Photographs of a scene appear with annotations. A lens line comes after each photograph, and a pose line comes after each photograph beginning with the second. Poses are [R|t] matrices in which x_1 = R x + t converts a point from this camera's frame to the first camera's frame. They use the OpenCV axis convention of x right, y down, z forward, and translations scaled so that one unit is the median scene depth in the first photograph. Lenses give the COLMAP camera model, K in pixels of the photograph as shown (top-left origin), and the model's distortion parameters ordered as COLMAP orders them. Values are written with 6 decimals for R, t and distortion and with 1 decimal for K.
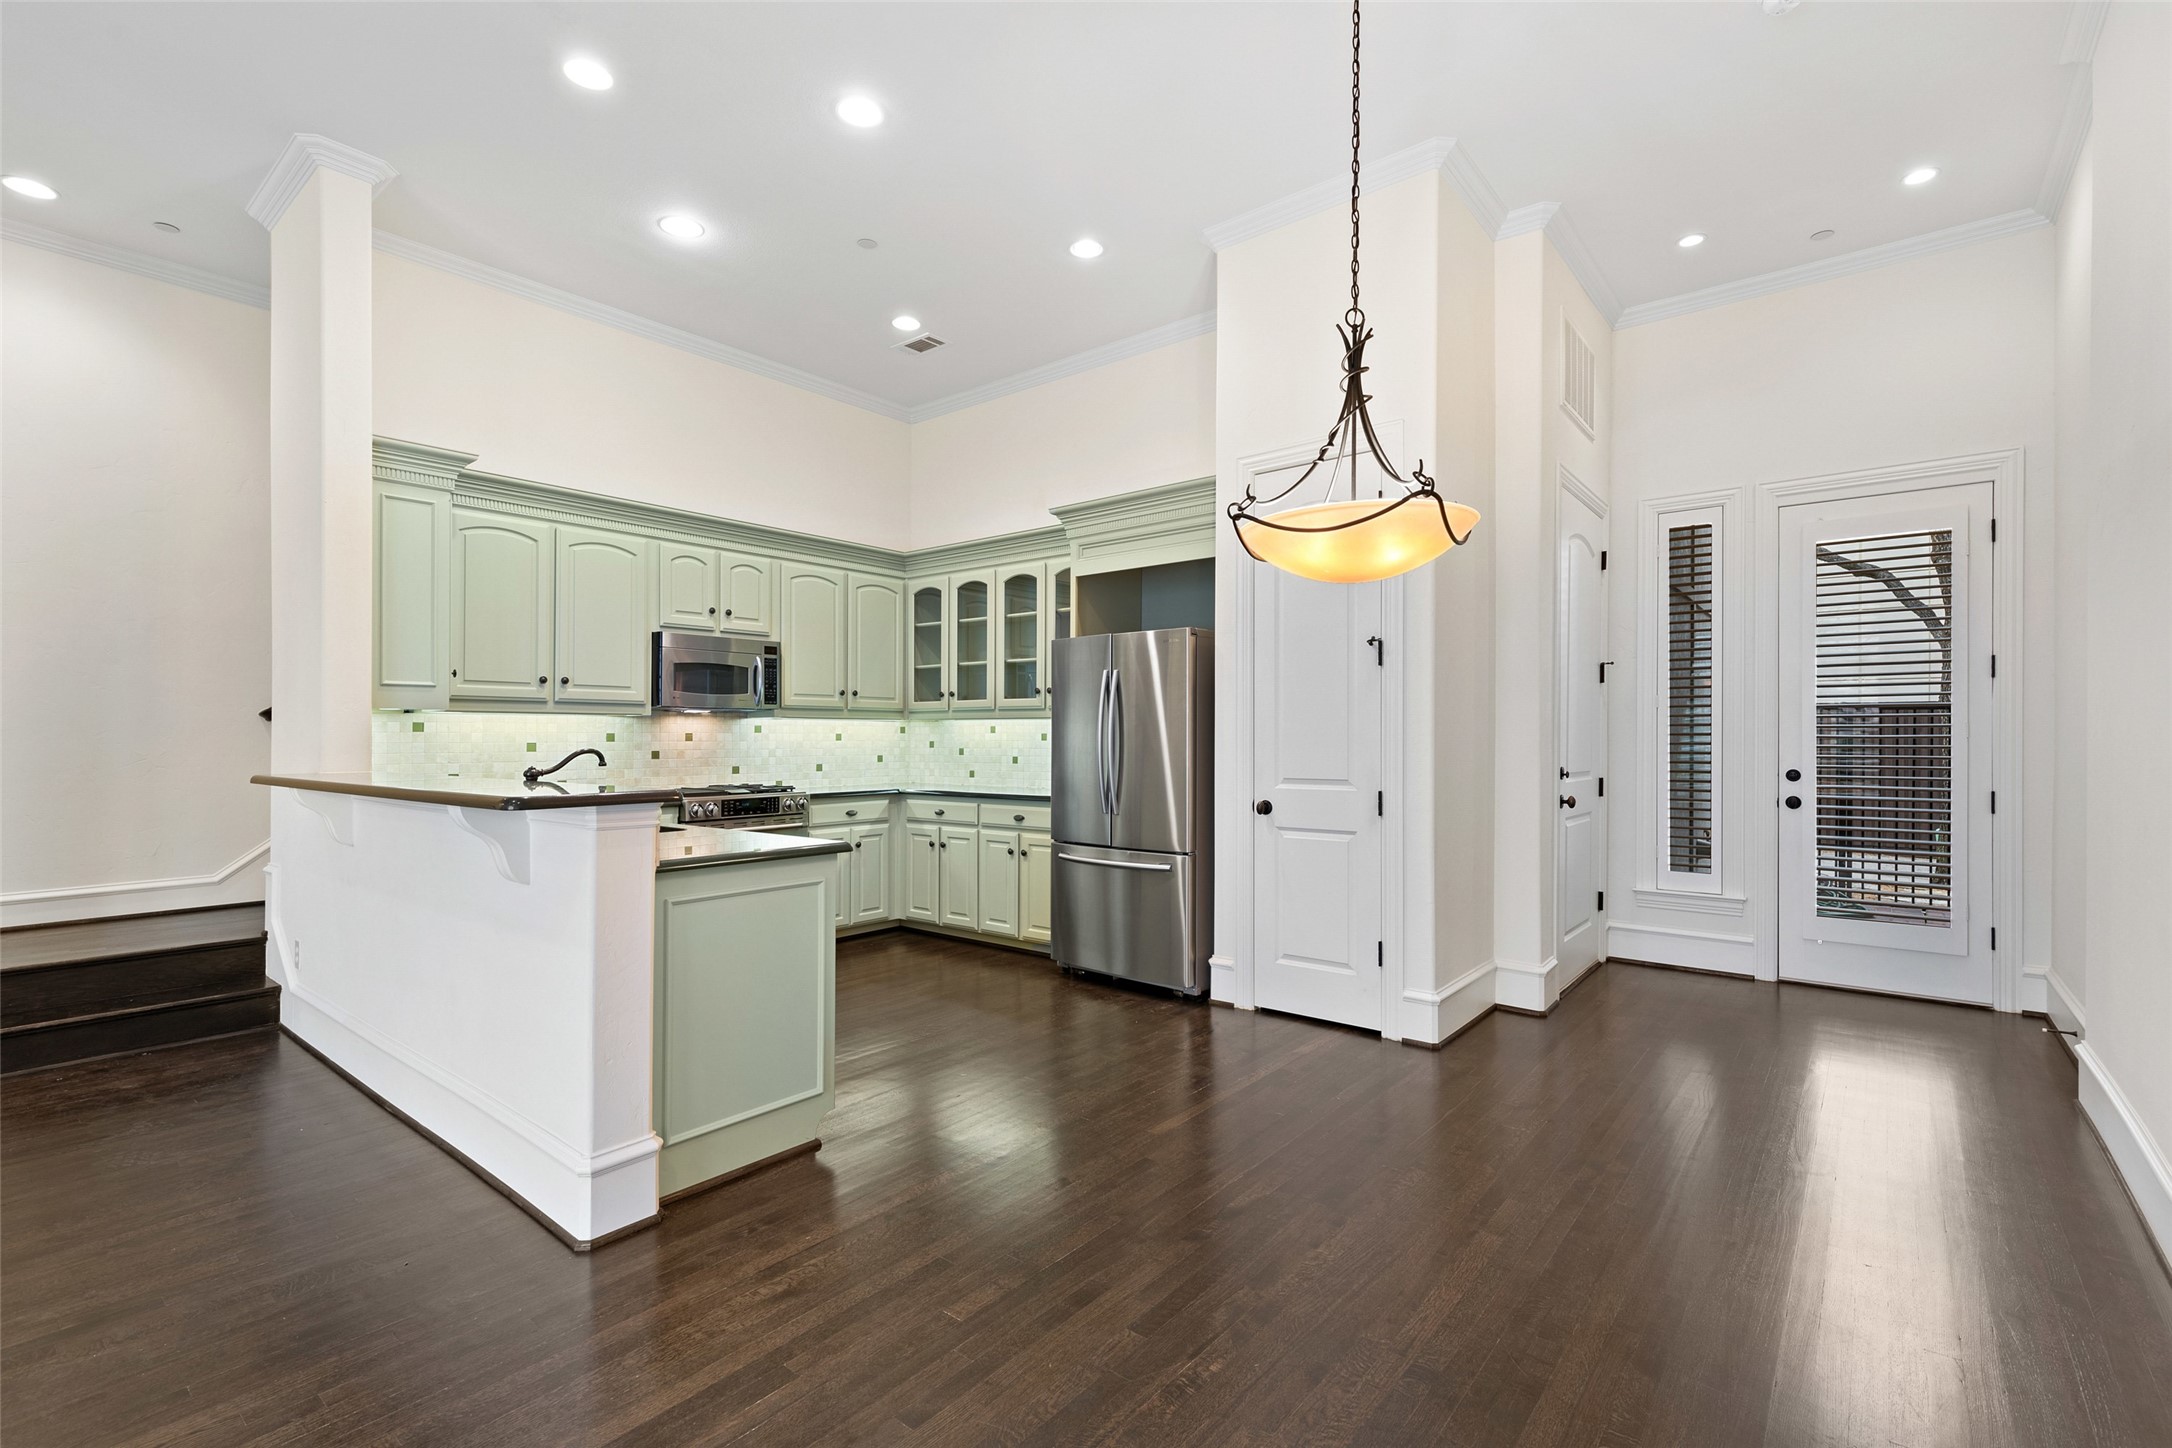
lens RADIAL K [[980.9, 0, 1089.6], [0, 980.9, 704.8], [0, 0, 1]] dist [0.013342, -0.001157]
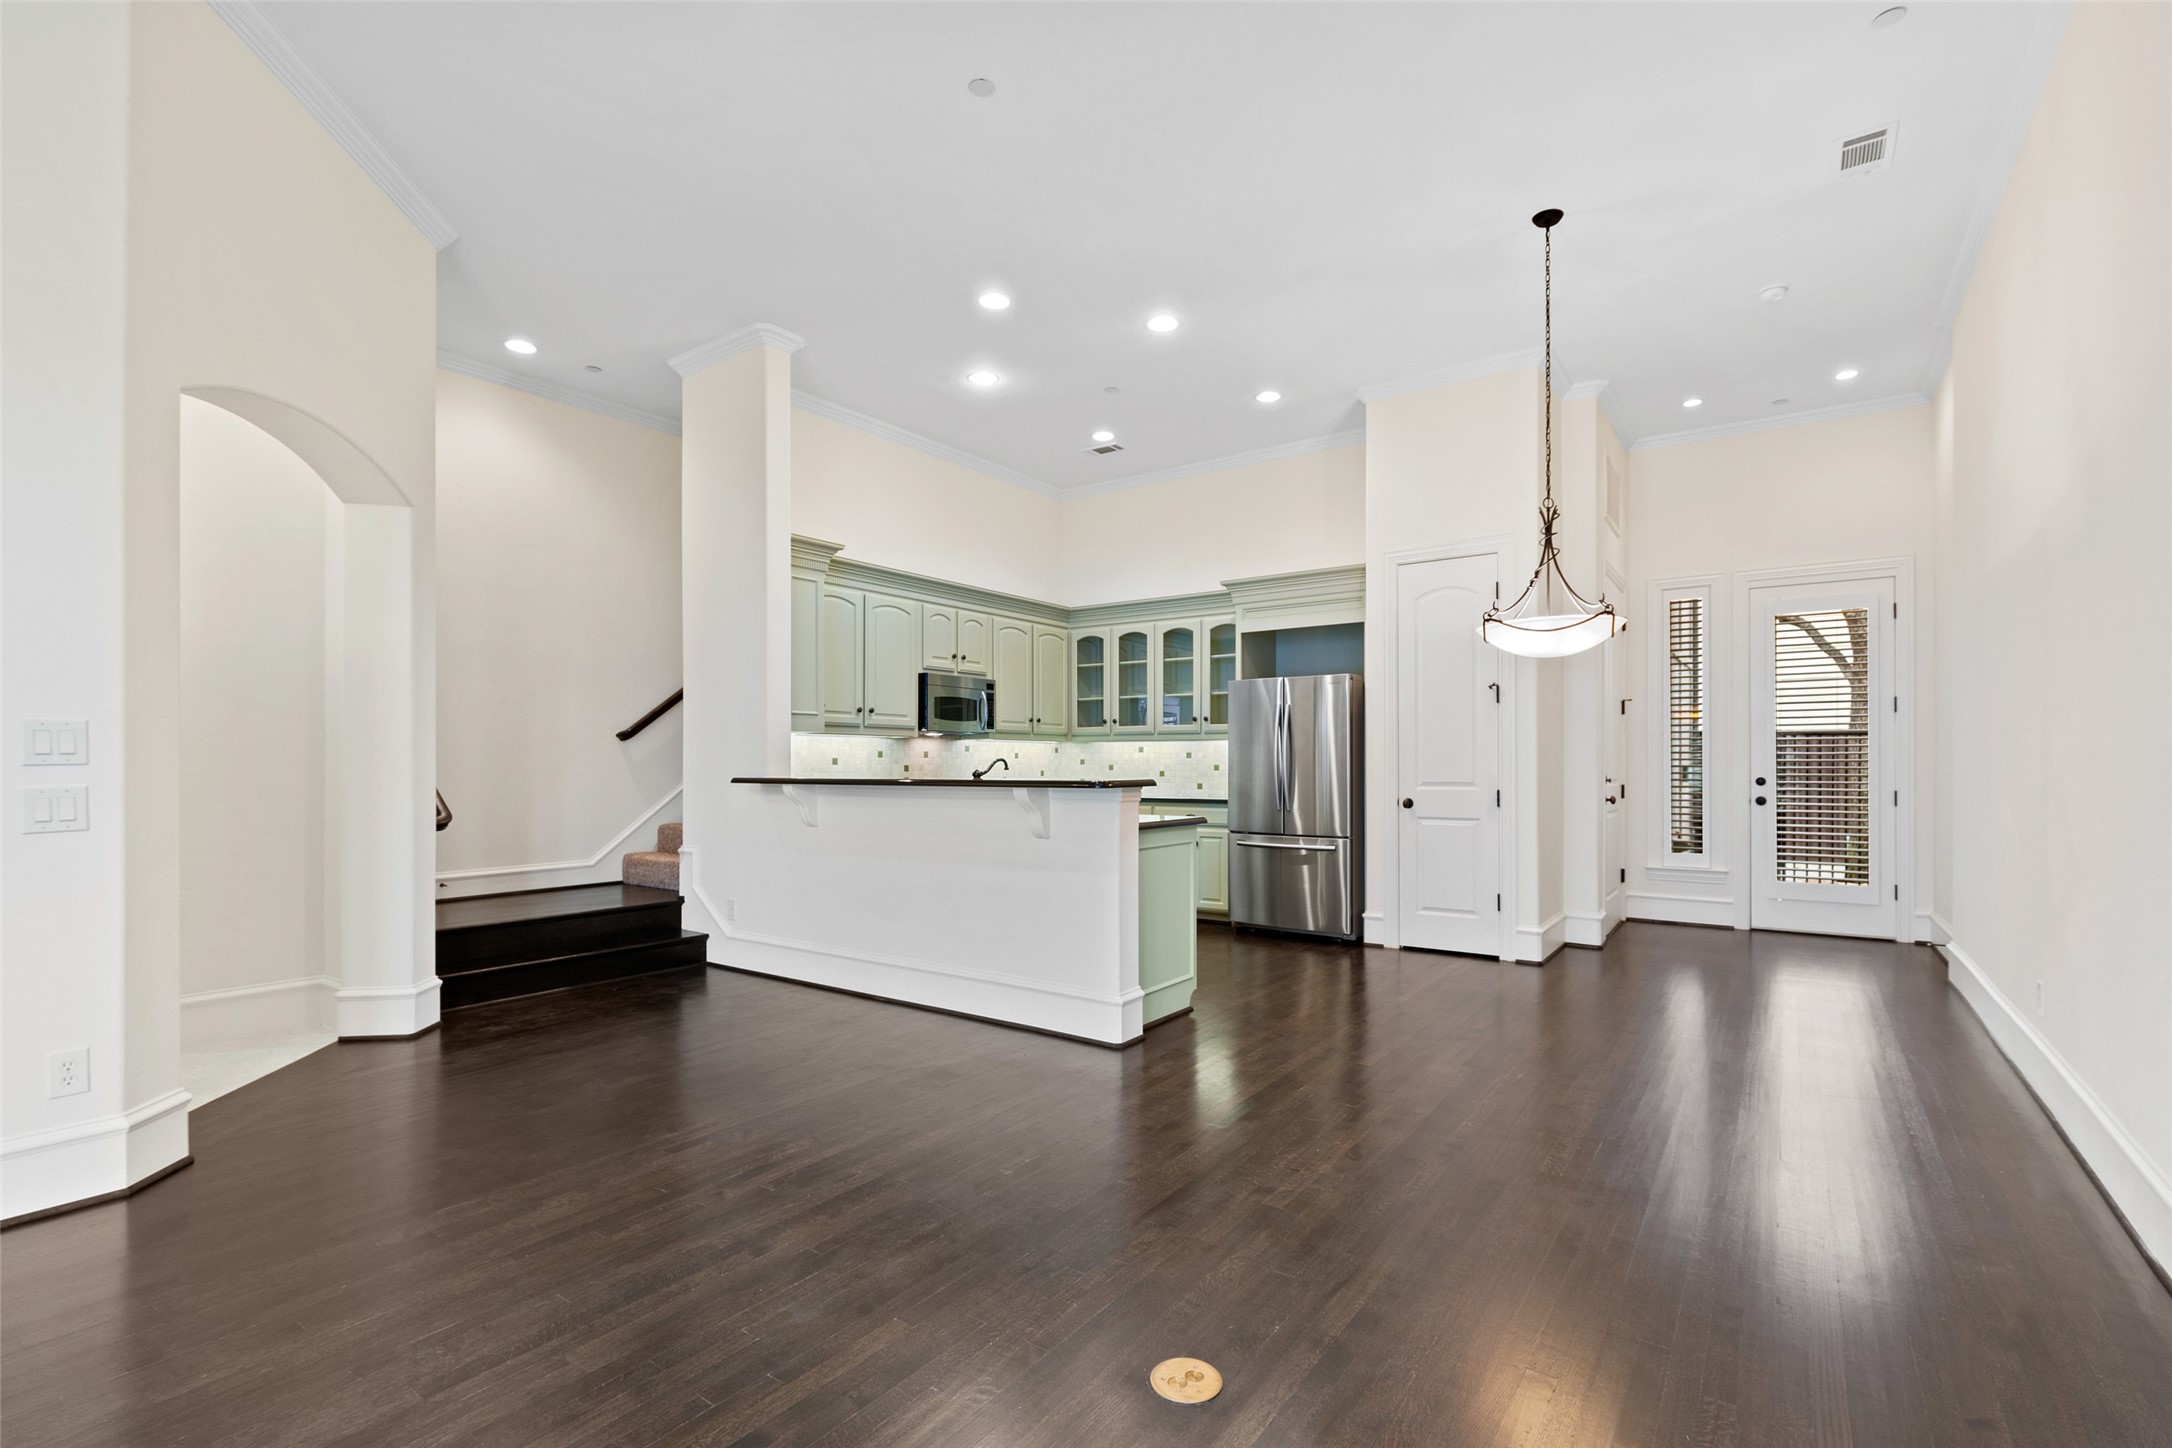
lens RADIAL K [[980.9, 0, 1100.5], [0, 980.9, 720.9], [0, 0, 1]] dist [0.013342, -0.001157]
pose [[0.997643, 0.002867, 0.068563, -0.321352], [-0.002137, 0.999940, -0.010726, 0.002952], [-0.068589, 0.010554, 0.997589, -0.335785]]
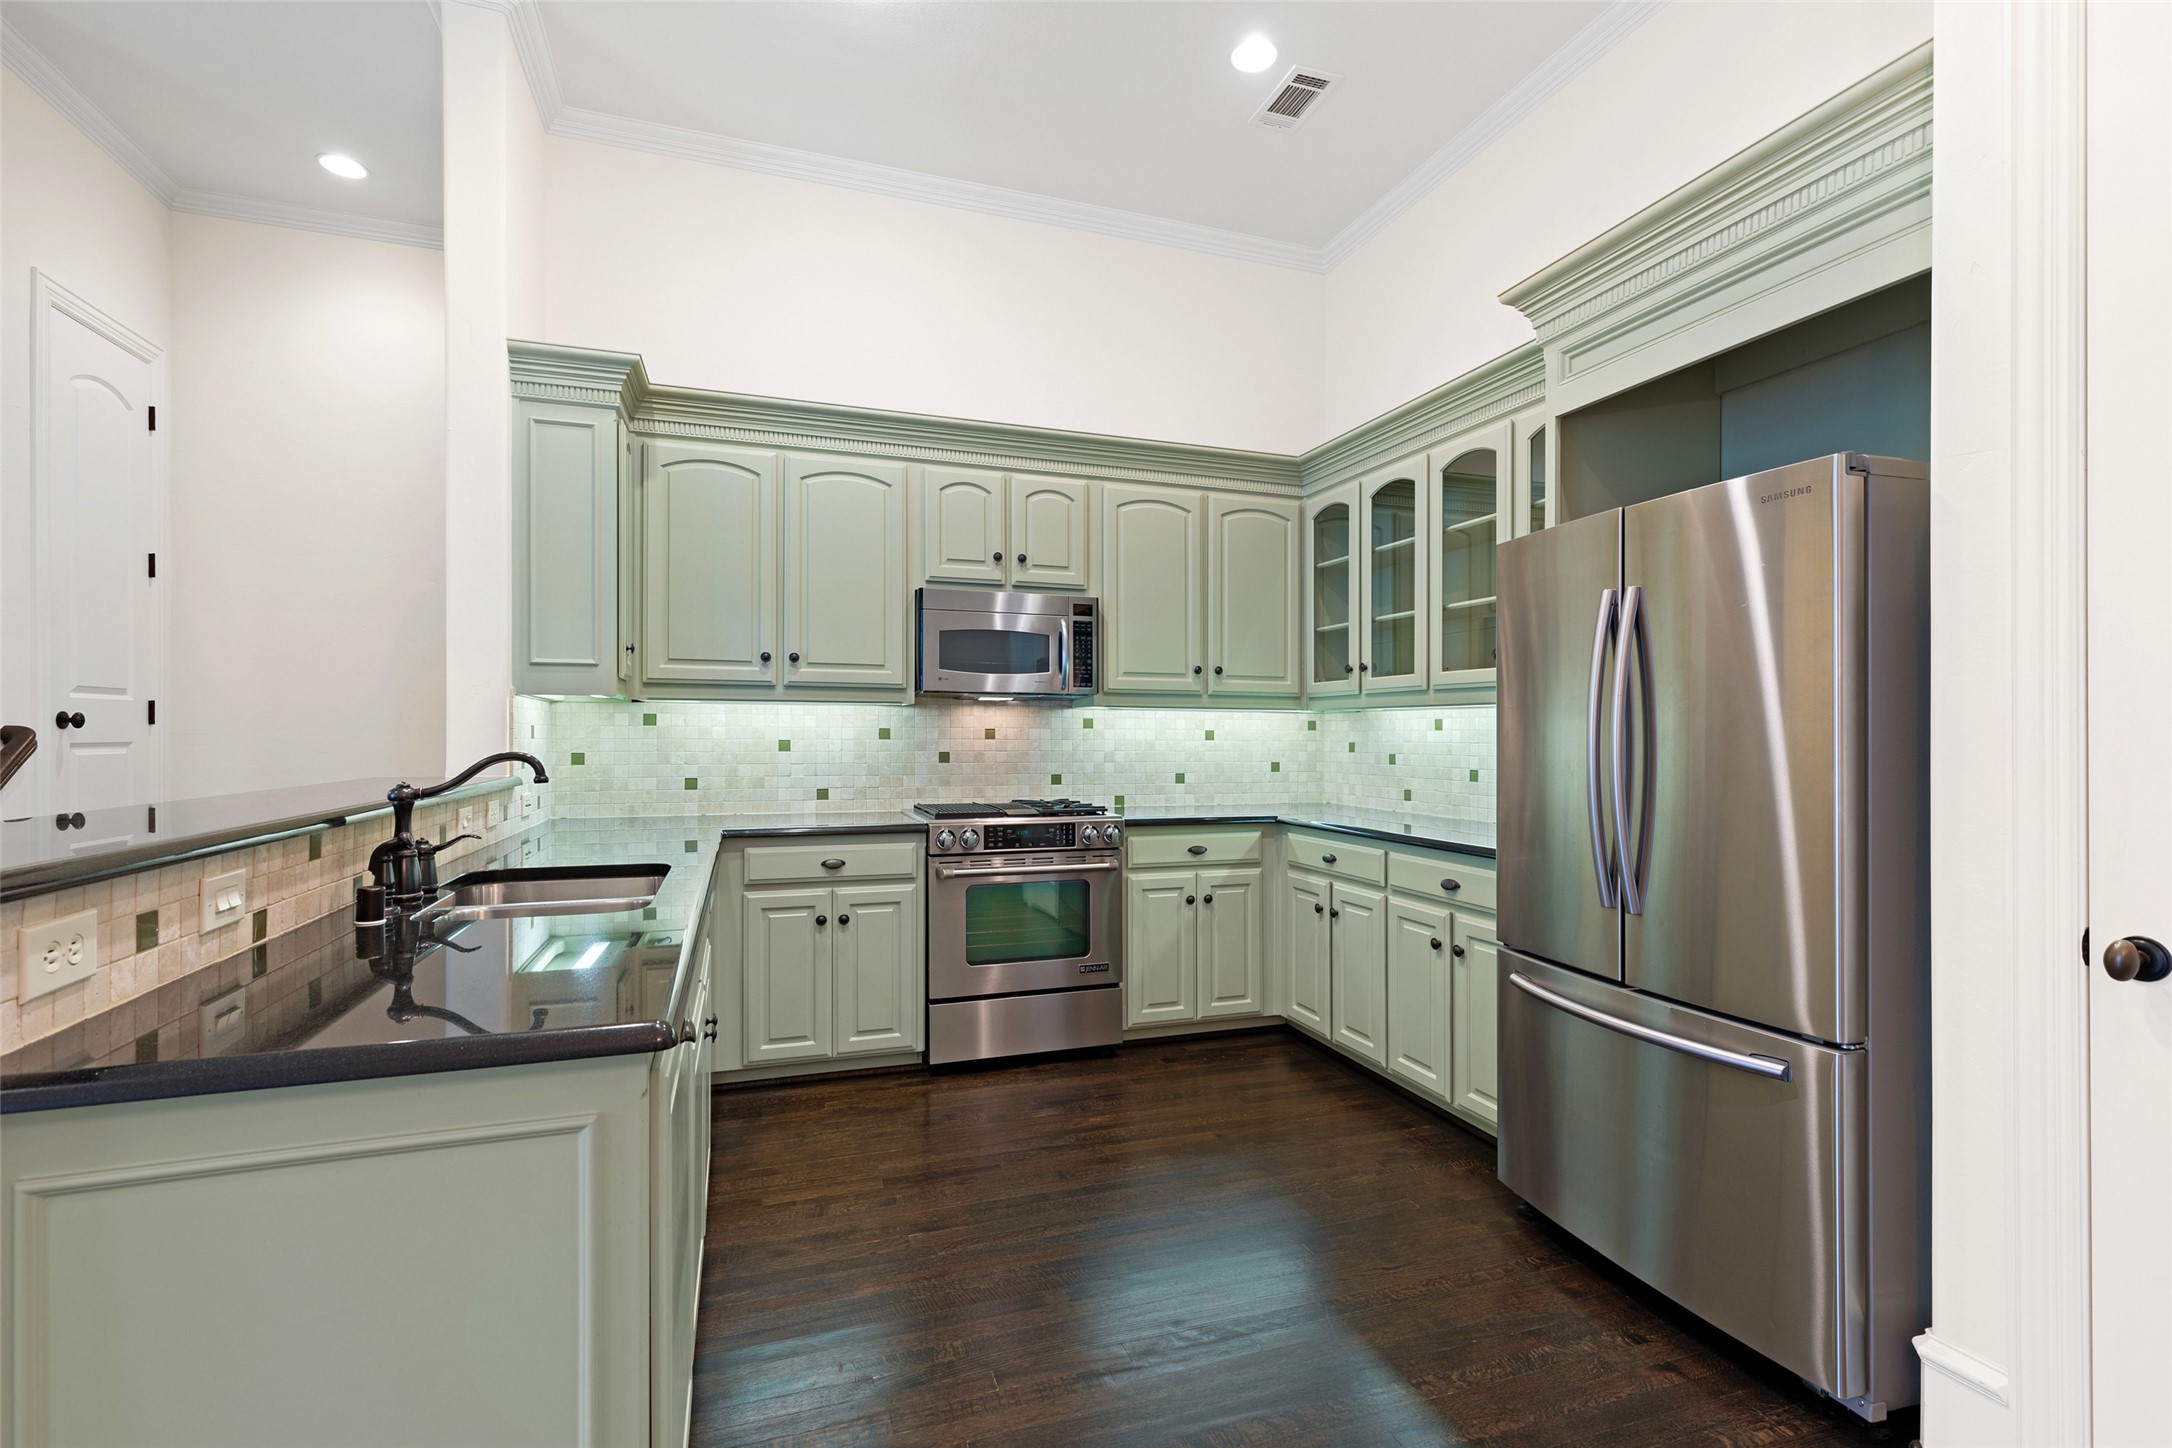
lens RADIAL K [[980.9, 0, 1079.5], [0, 980.9, 715.6], [0, 0, 1]] dist [0.013342, -0.001157]
pose [[0.847201, -0.004678, -0.531253, 0.051175], [0.011670, 0.999884, 0.009805, 0.015127], [0.531145, -0.014507, 0.847157, 0.486877]]
